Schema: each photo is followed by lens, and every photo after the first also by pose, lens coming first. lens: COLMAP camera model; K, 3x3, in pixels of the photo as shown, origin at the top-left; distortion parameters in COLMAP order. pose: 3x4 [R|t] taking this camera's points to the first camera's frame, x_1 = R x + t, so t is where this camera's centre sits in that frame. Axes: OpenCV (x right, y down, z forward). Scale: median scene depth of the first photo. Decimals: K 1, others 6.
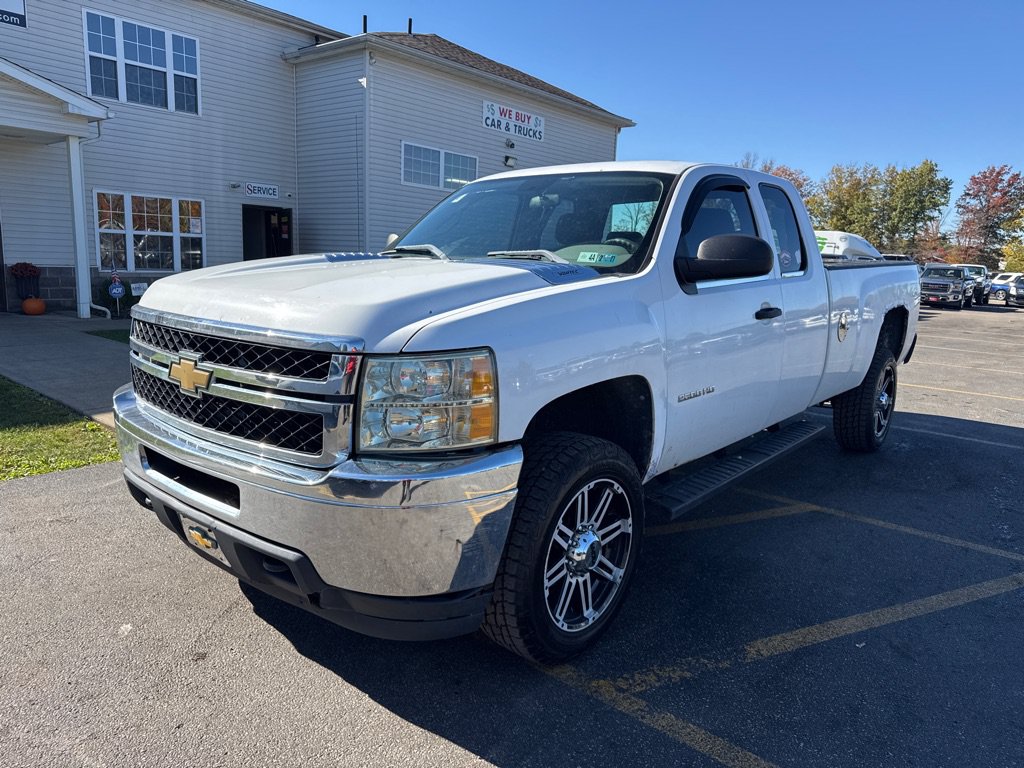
lens RADIAL K [[720.7, 0, 483.6], [0, 720.7, 389.7], [0, 0, 1]] dist [0.032797, -0.034205]
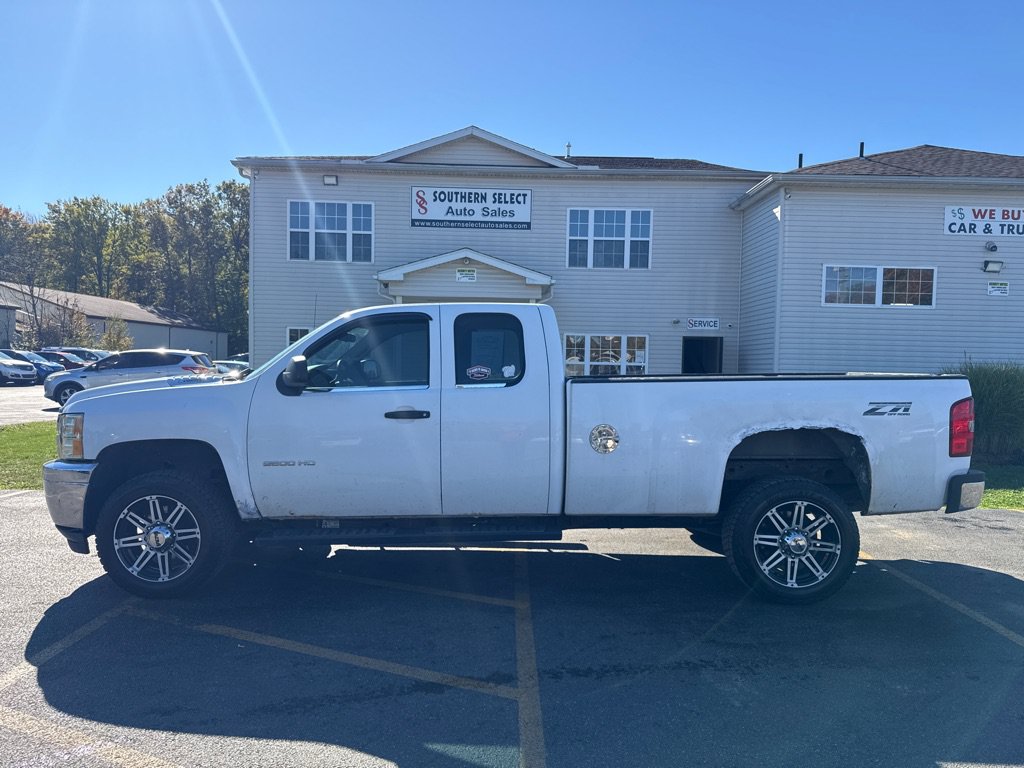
lens RADIAL K [[720.7, 0, 536.7], [0, 720.7, 407.9], [0, 0, 1]] dist [0.032797, -0.034205]
pose [[0.649066, 0.019499, -0.760482, 0.428141], [-0.131276, 0.987545, -0.086722, -0.011829], [0.749320, 0.156121, 0.643542, 0.101498]]
